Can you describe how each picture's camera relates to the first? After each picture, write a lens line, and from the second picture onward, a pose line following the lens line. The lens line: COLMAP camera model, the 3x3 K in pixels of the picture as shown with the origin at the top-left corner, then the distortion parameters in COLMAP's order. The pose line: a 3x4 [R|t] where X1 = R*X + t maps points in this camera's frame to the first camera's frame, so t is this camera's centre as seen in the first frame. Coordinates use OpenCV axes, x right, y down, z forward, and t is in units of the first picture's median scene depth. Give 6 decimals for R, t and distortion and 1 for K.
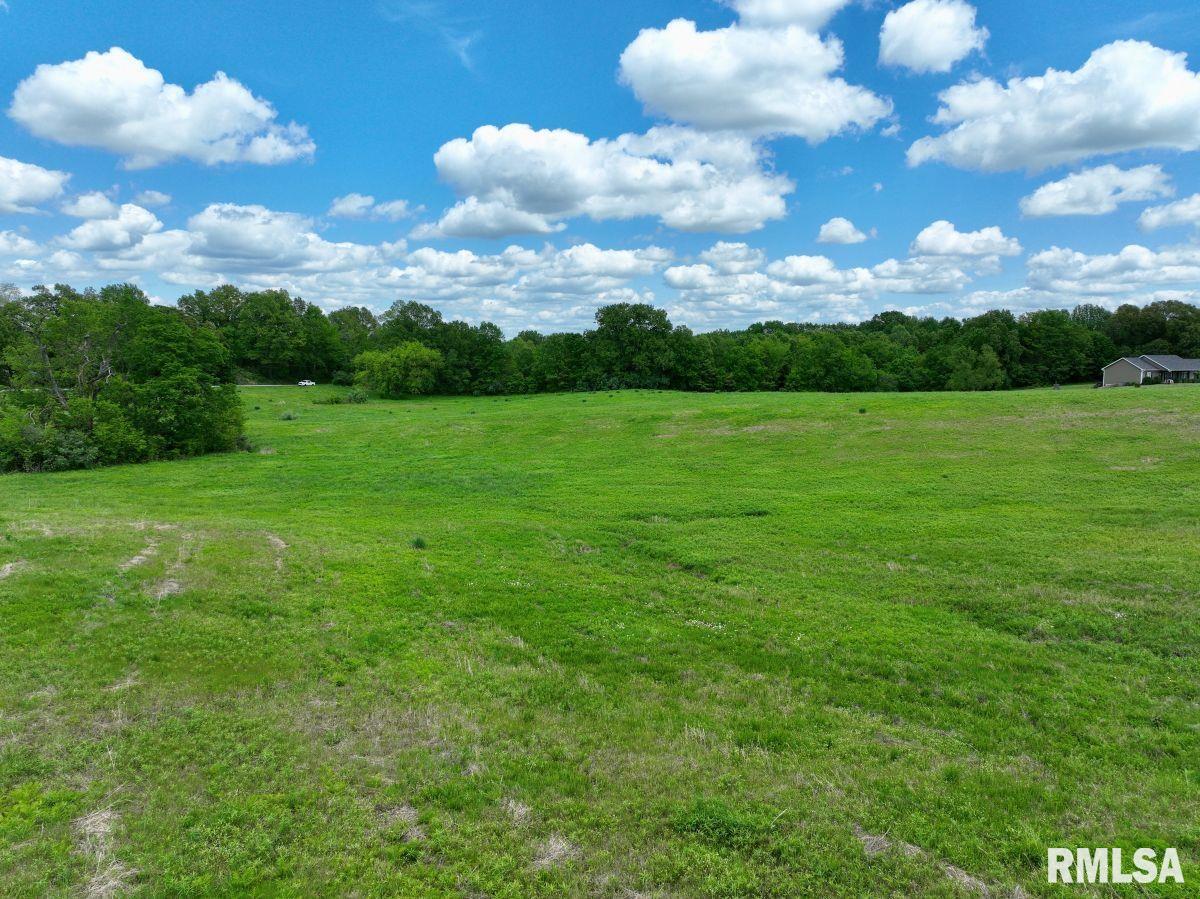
lens RADIAL K [[846.9, 0, 600.0], [0, 846.9, 449.5], [0, 0, 1]] dist [0.001676, 0.005269]
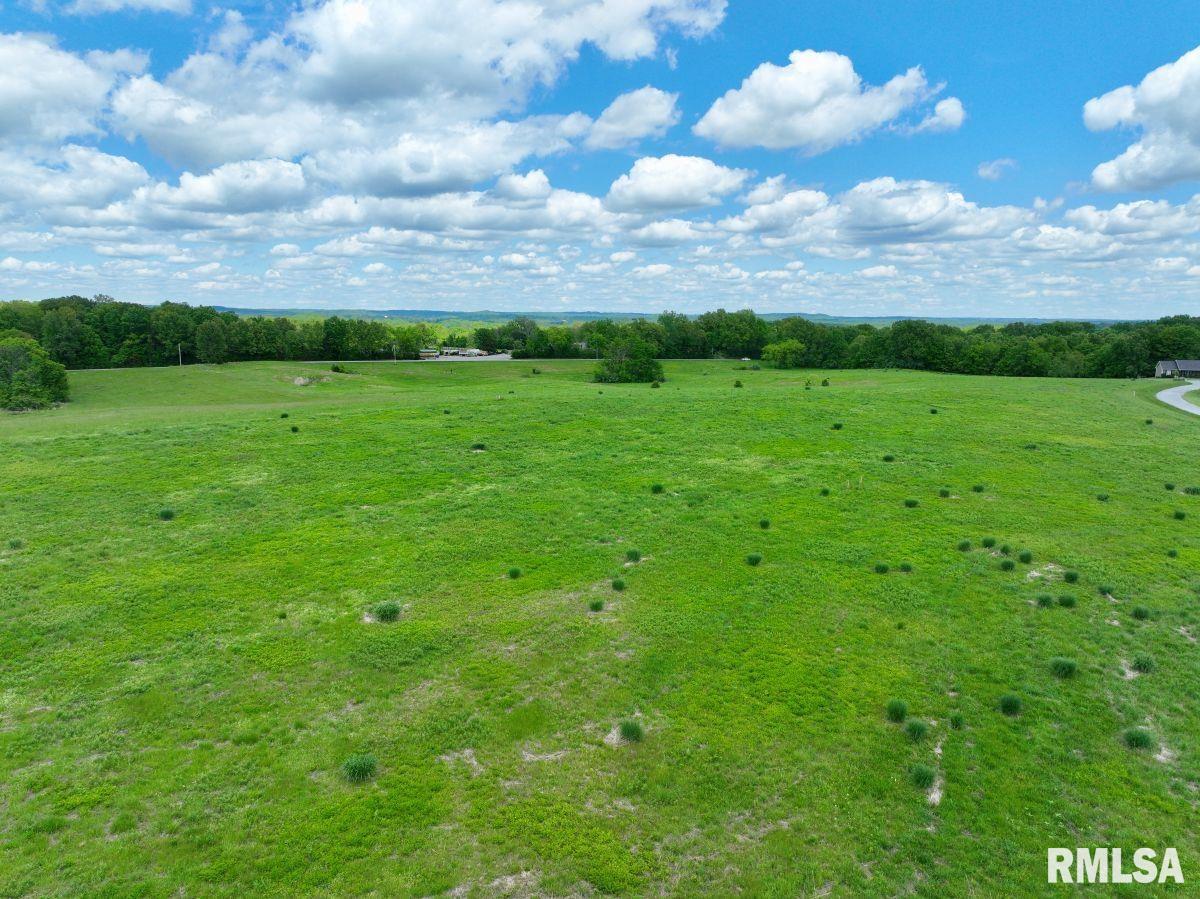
lens RADIAL K [[851.0, 0, 604.2], [0, 851.0, 448.5], [0, 0, 1]] dist [-0.004730, 0.015901]
pose [[0.755636, 0.103902, -0.646698, 0.634837], [-0.079322, 0.994587, 0.067112, 0.021947], [0.650171, 0.000586, 0.759788, -0.663961]]
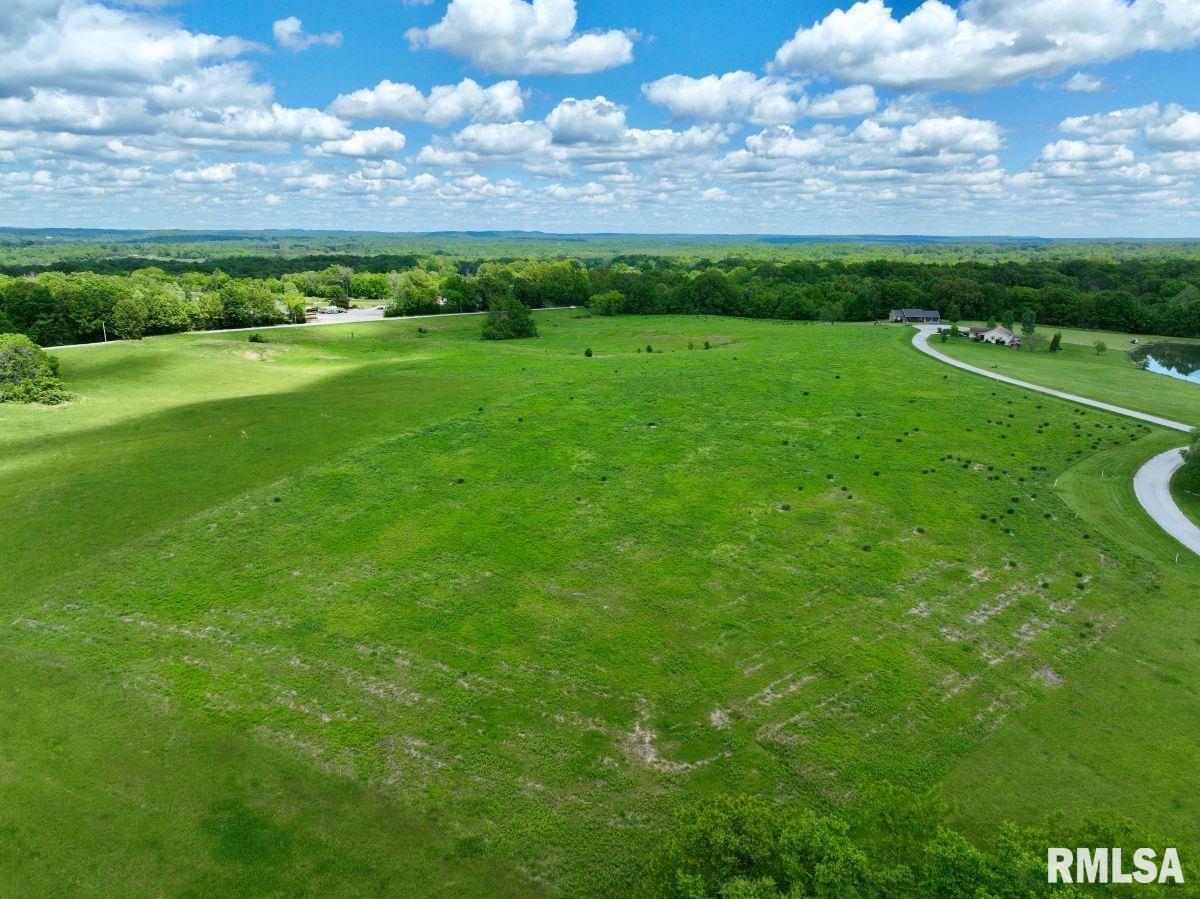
lens RADIAL K [[851.0, 0, 604.2], [0, 851.0, 448.5], [0, 0, 1]] dist [-0.004730, 0.015901]
pose [[0.926958, 0.091928, -0.363727, 0.549632], [-0.042655, 0.989052, 0.141266, -0.022629], [0.372731, -0.115433, 0.920732, -1.043260]]
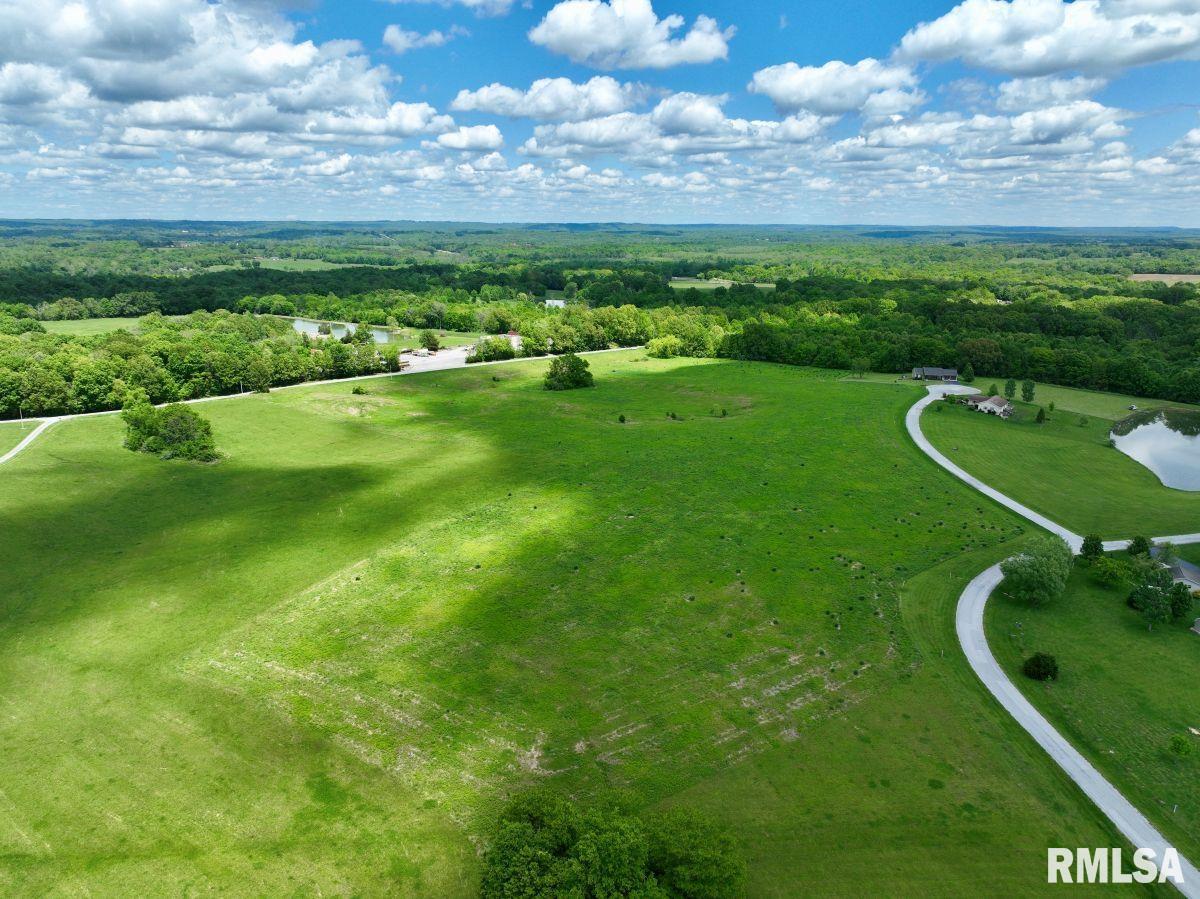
lens RADIAL K [[851.0, 0, 604.2], [0, 851.0, 448.5], [0, 0, 1]] dist [-0.004730, 0.015901]
pose [[0.876655, 0.124361, -0.464768, 0.729293], [-0.055045, 0.985598, 0.159896, -0.163367], [0.477959, -0.114590, 0.870875, -1.206995]]
